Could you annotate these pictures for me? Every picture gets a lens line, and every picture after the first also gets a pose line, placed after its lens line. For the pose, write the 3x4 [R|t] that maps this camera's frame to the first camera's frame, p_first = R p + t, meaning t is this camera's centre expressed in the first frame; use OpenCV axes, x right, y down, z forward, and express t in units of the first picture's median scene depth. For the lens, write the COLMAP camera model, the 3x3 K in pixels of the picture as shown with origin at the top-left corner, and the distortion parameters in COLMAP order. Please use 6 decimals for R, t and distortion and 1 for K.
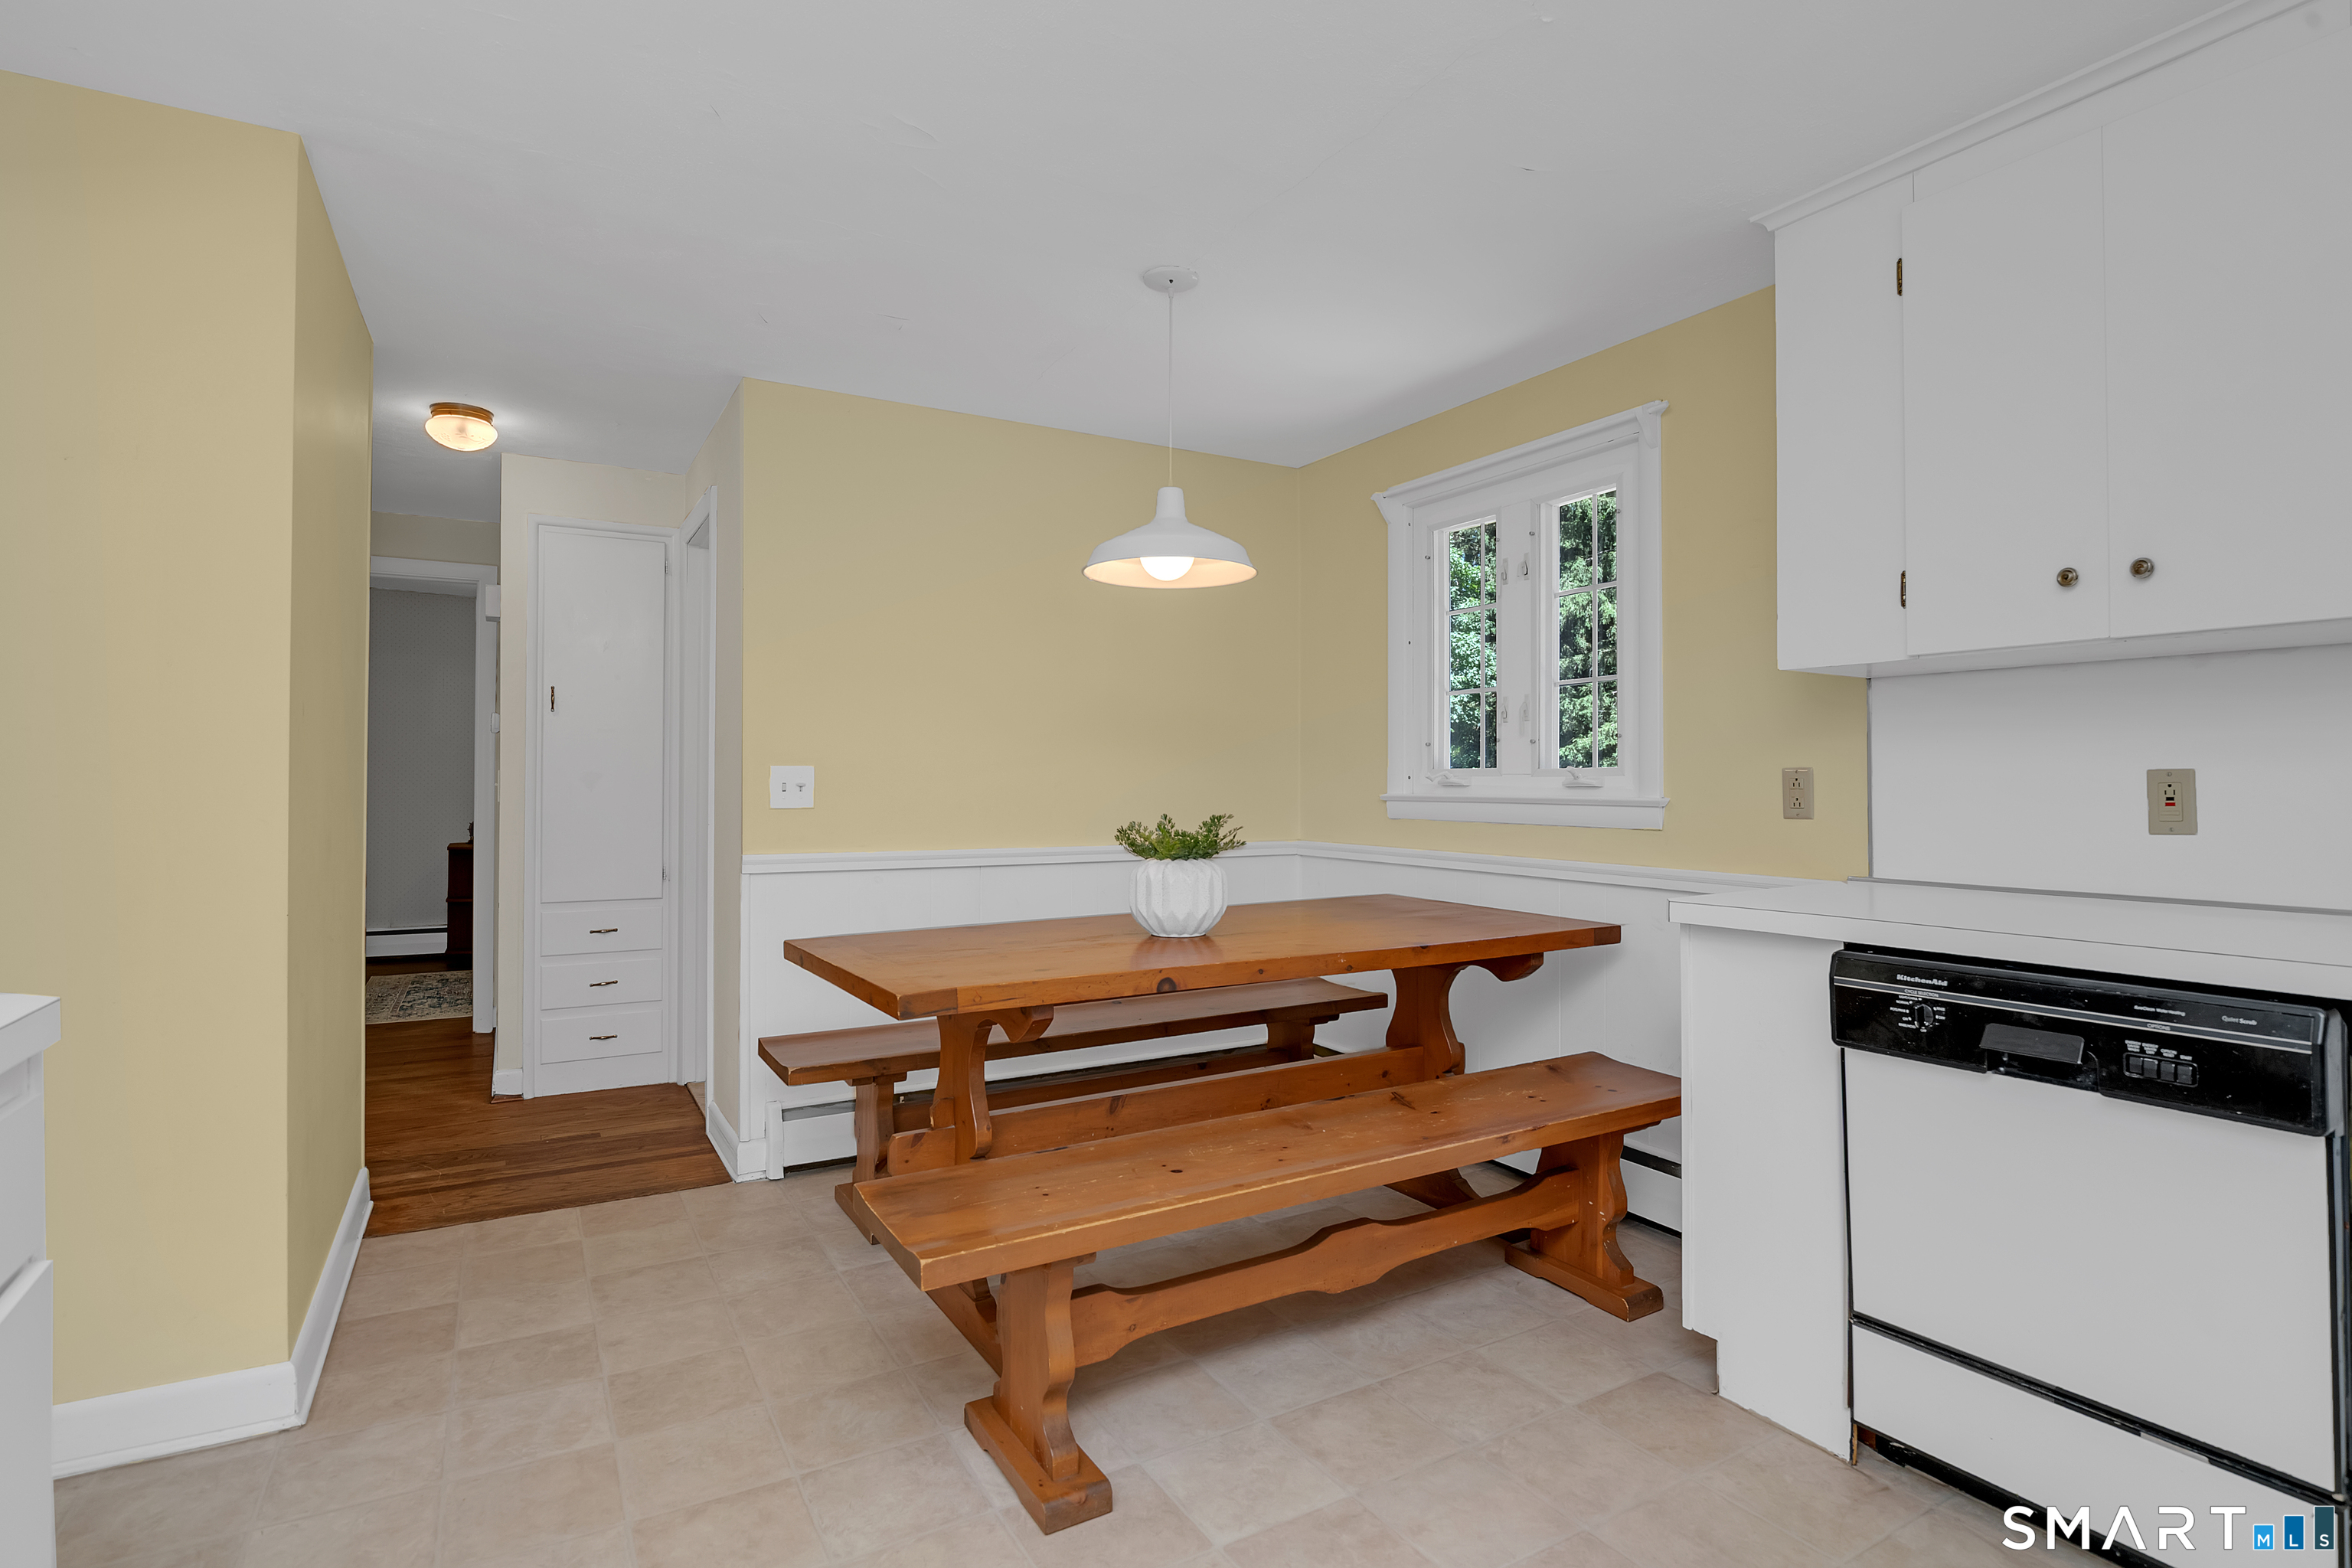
lens RADIAL K [[1146.2, 0, 1177.2], [0, 1146.2, 768.5], [0, 0, 1]] dist [0.011367, -0.017547]
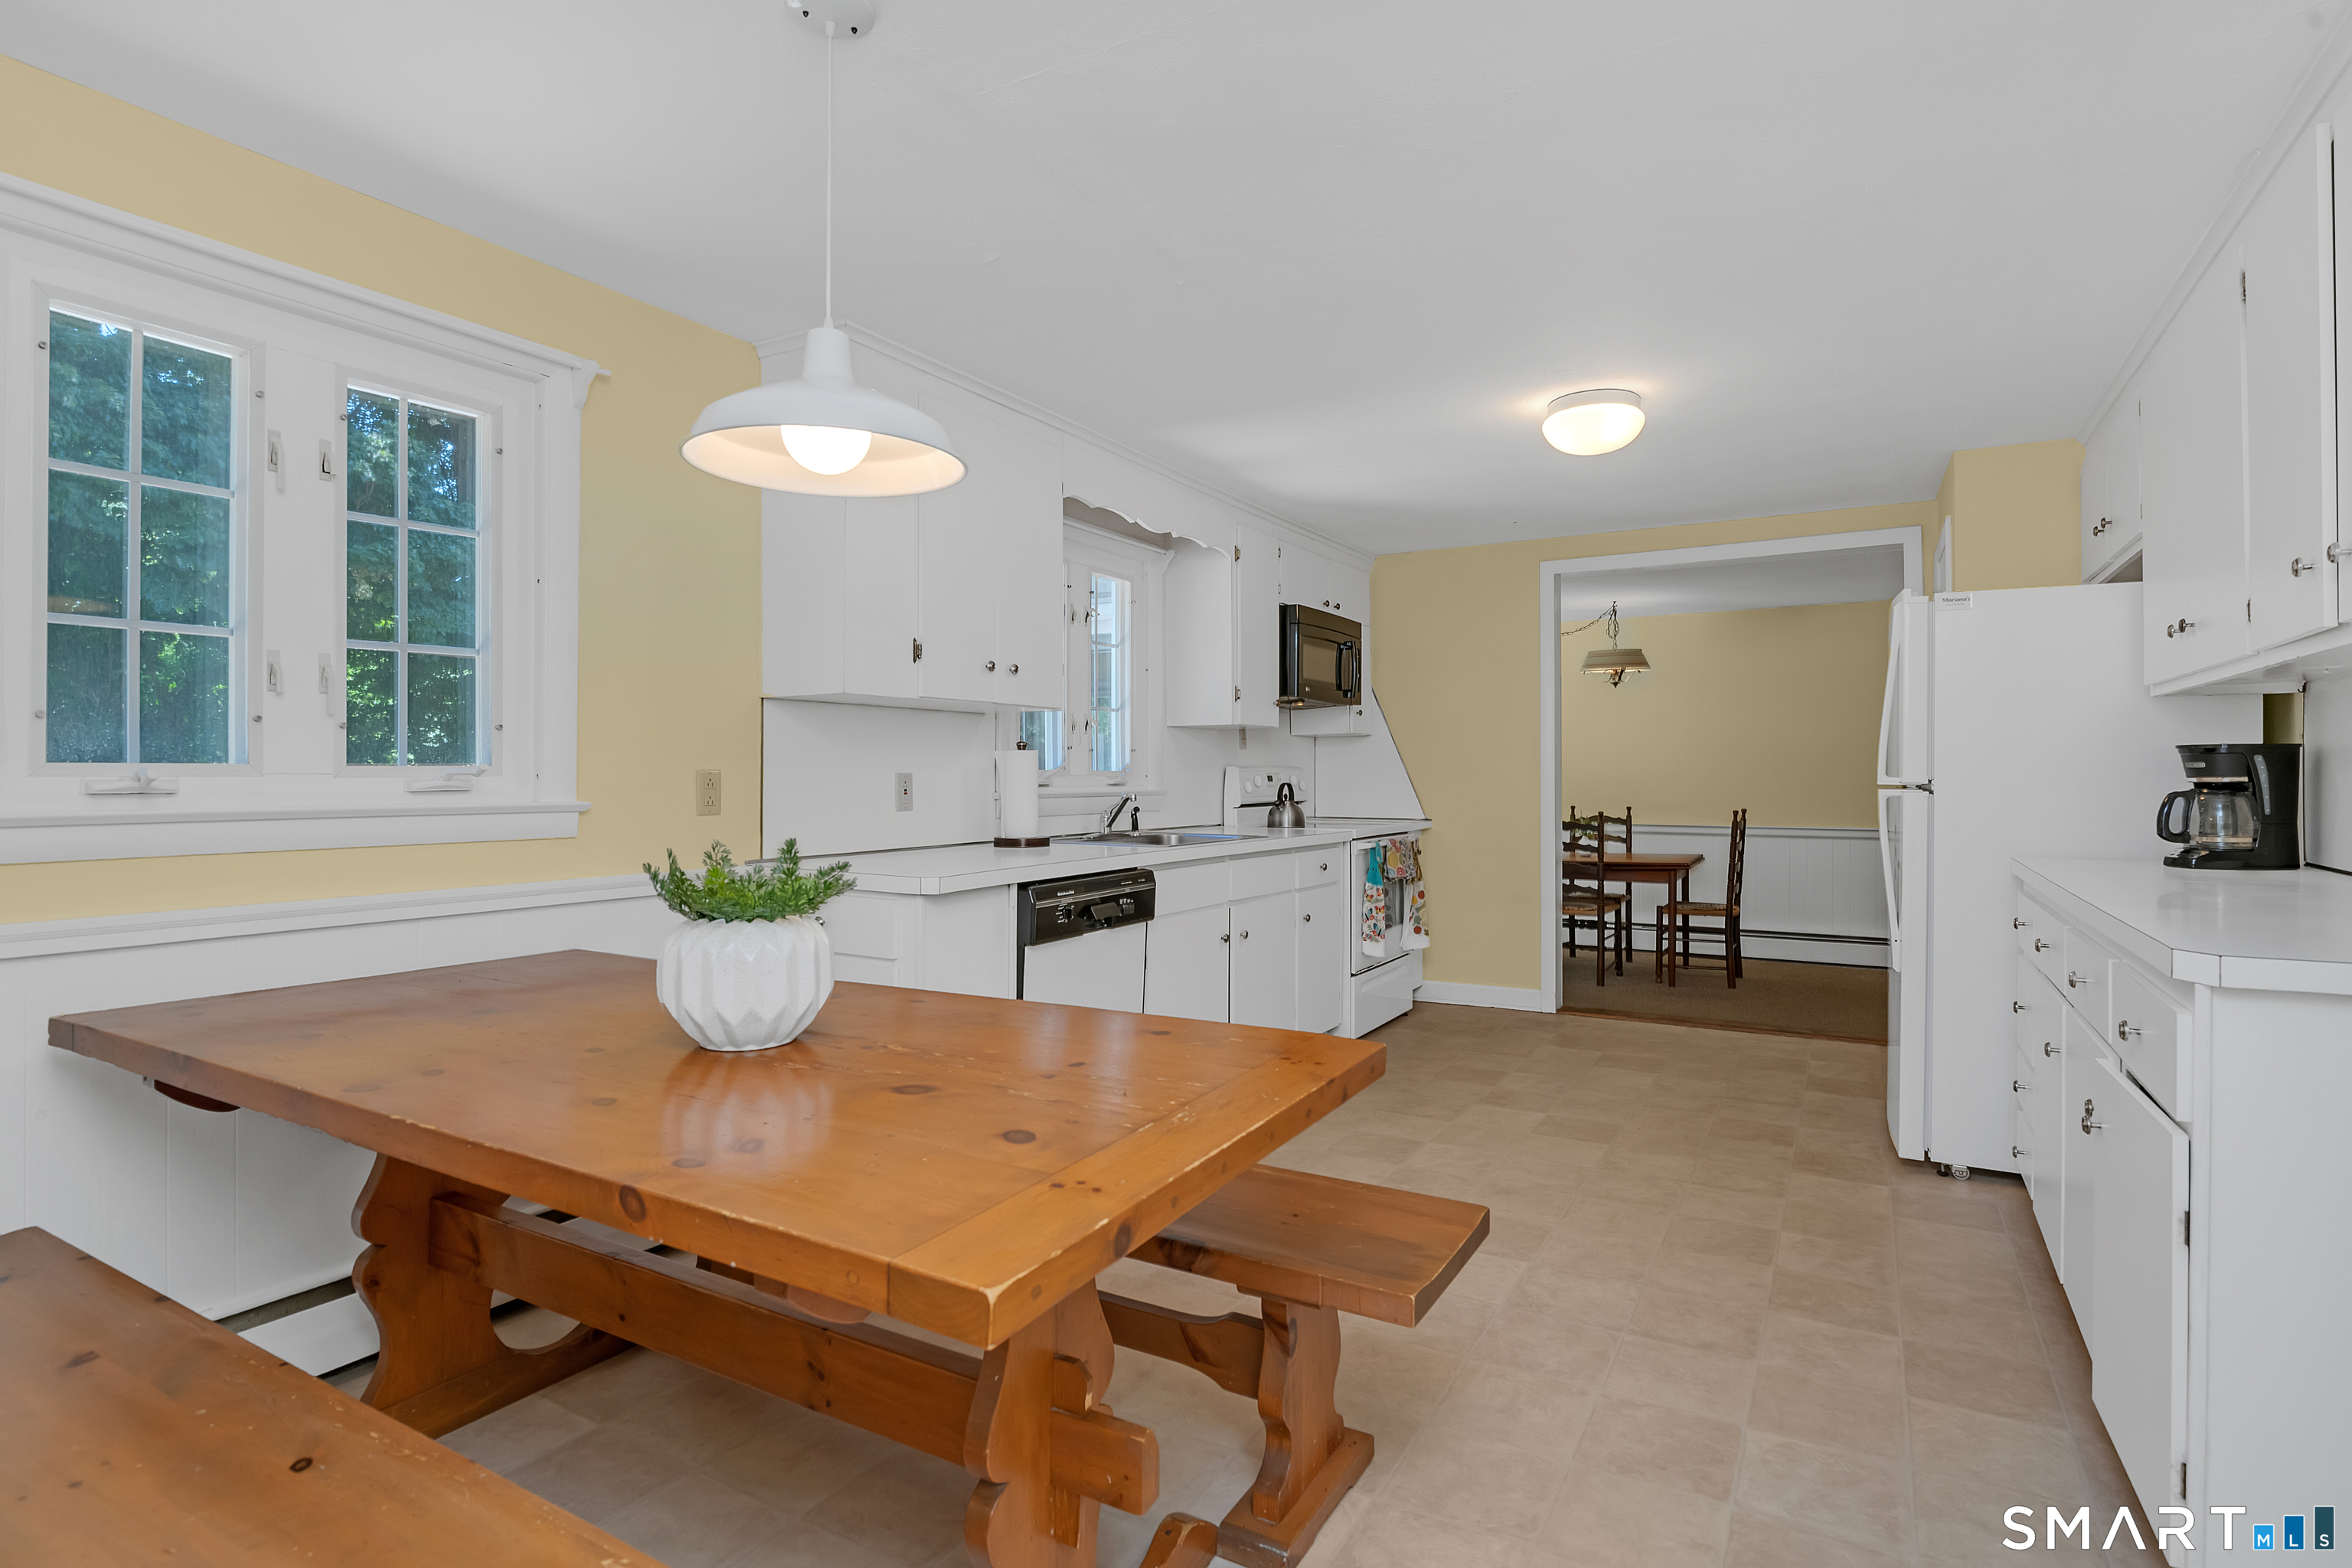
lens RADIAL K [[1131.7, 0, 1216.7], [0, 1131.7, 777.4], [0, 0, 1]] dist [-0.002059, -0.018065]
pose [[-0.503466, -0.003827, 0.864007, -0.651346], [-0.009158, 0.999958, -0.000908, 0.003181], [-0.863967, -0.008370, -0.503480, 1.116801]]
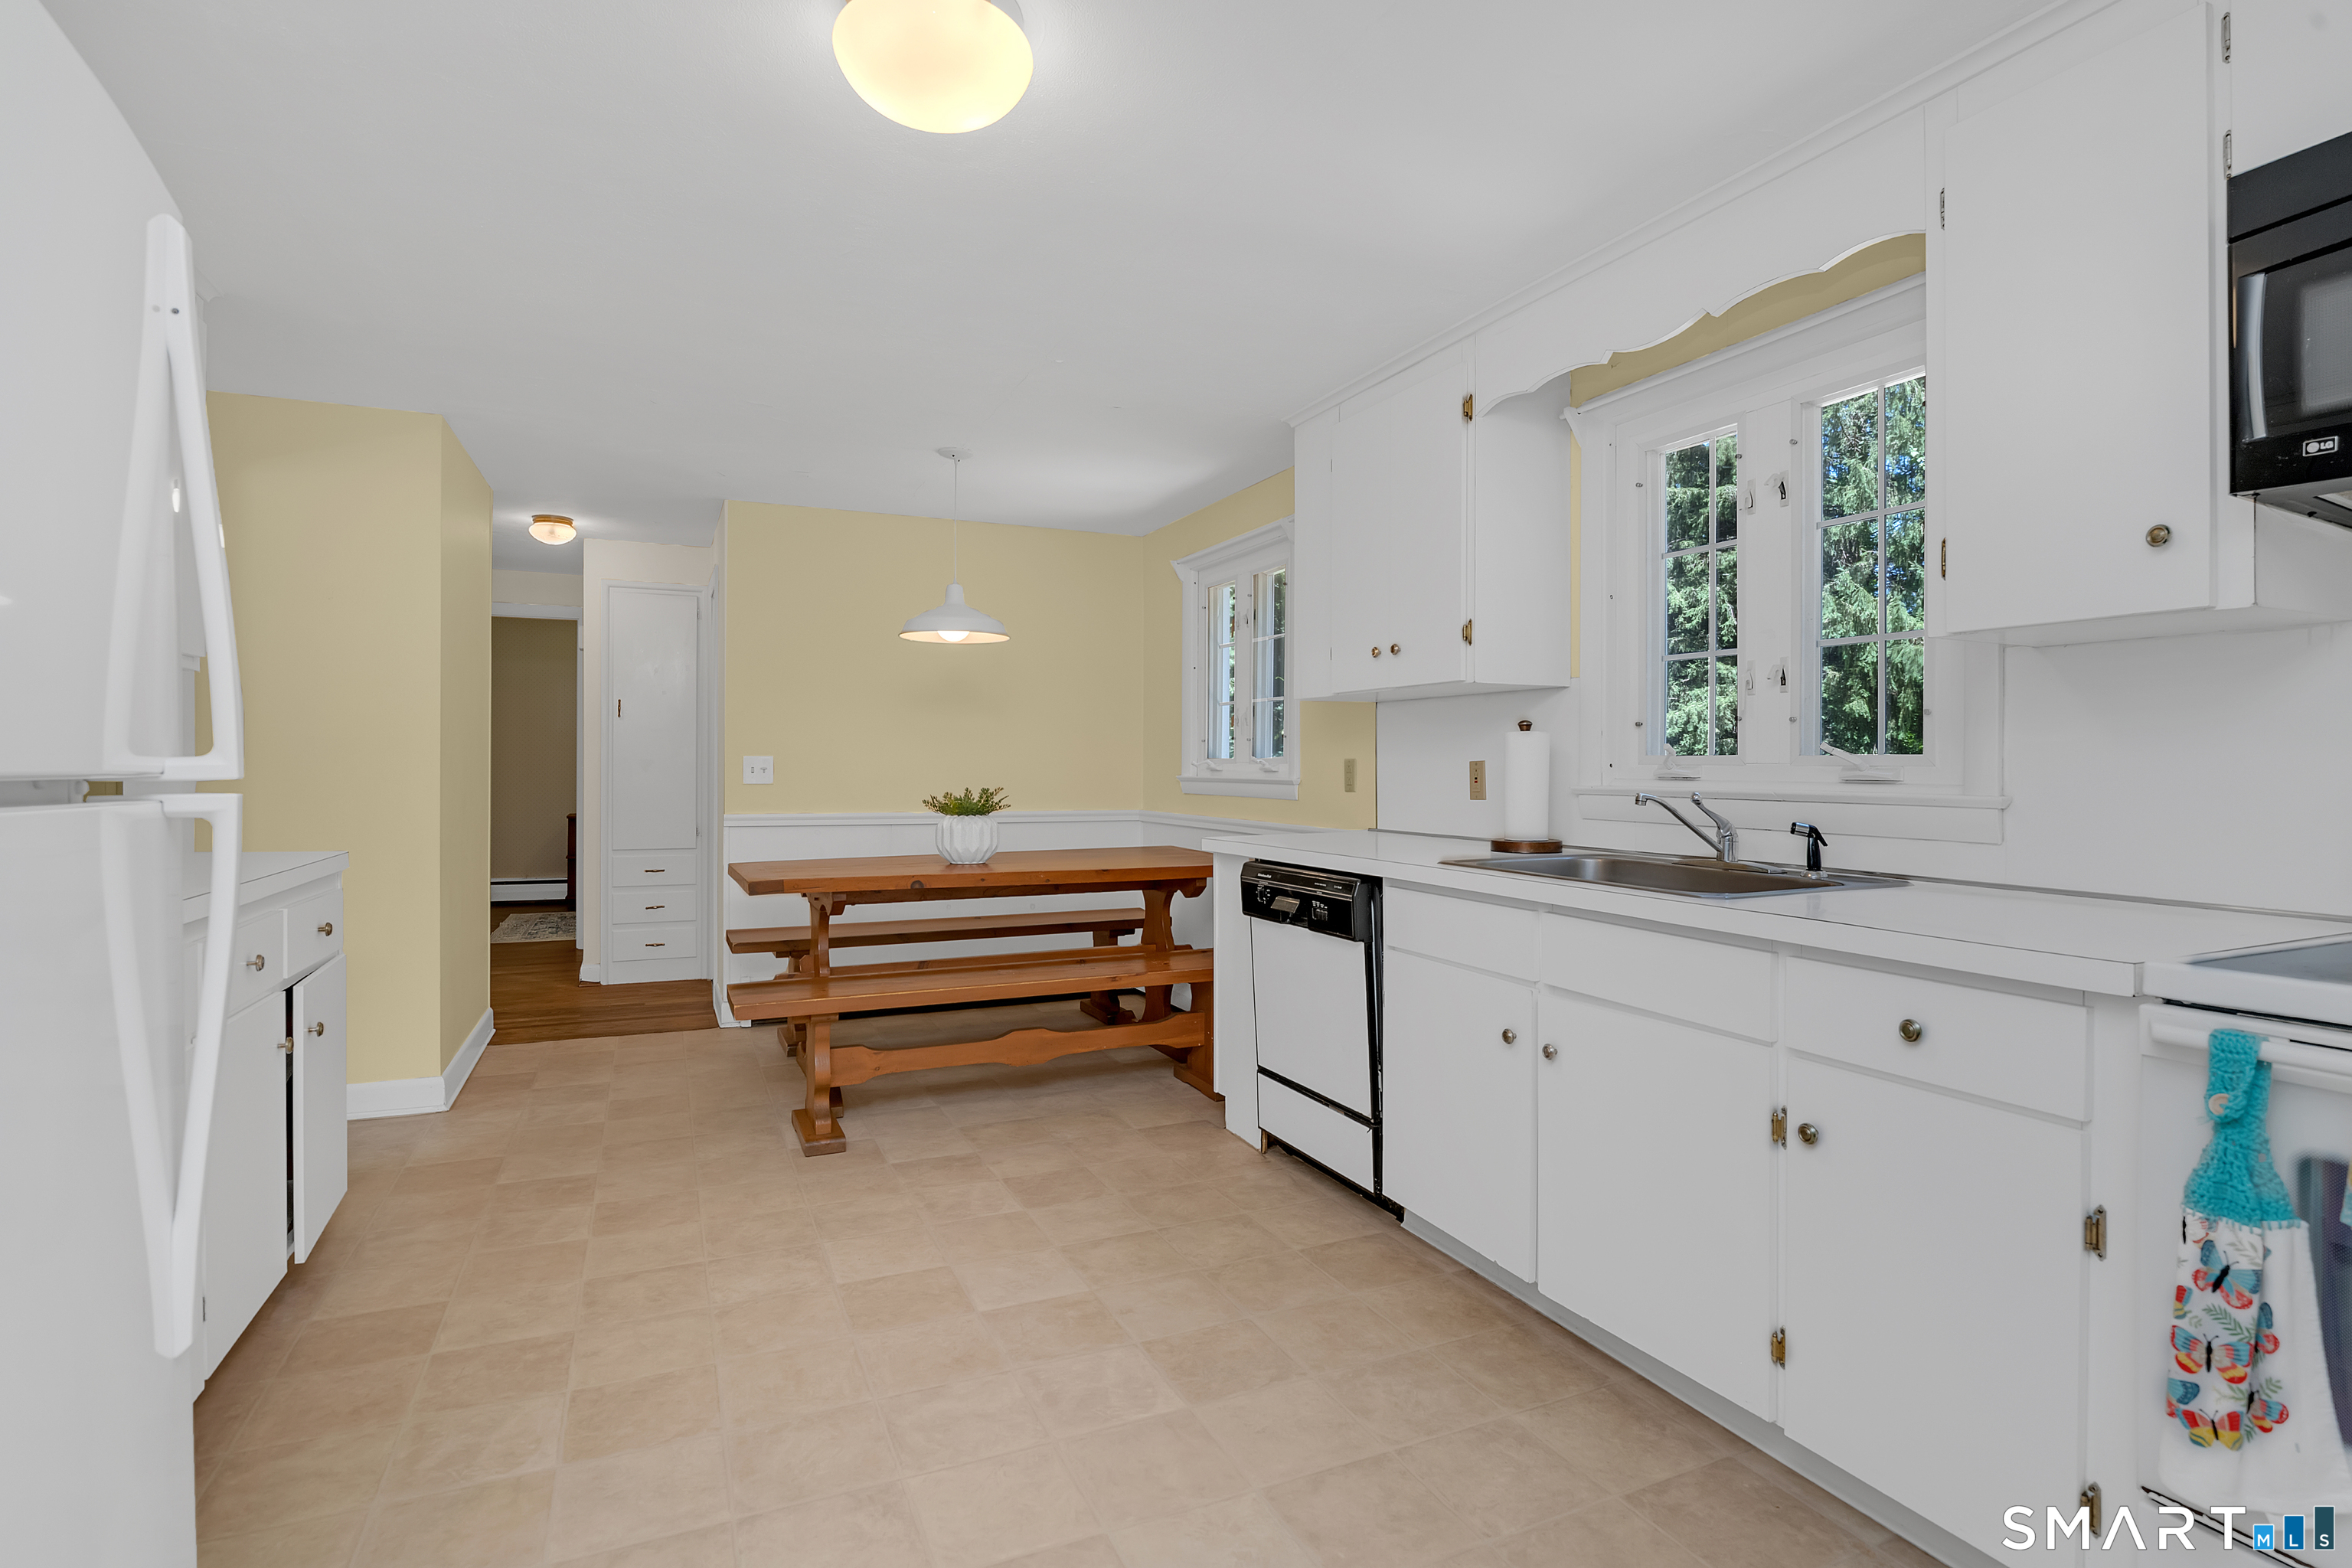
lens RADIAL K [[1146.2, 0, 1177.2], [0, 1146.2, 768.5], [0, 0, 1]] dist [0.011367, -0.017547]
pose [[0.994905, 0.003103, -0.100765, 0.460022], [-0.001891, 0.999925, 0.012127, -0.006011], [0.100796, -0.011875, 0.994836, -0.559165]]
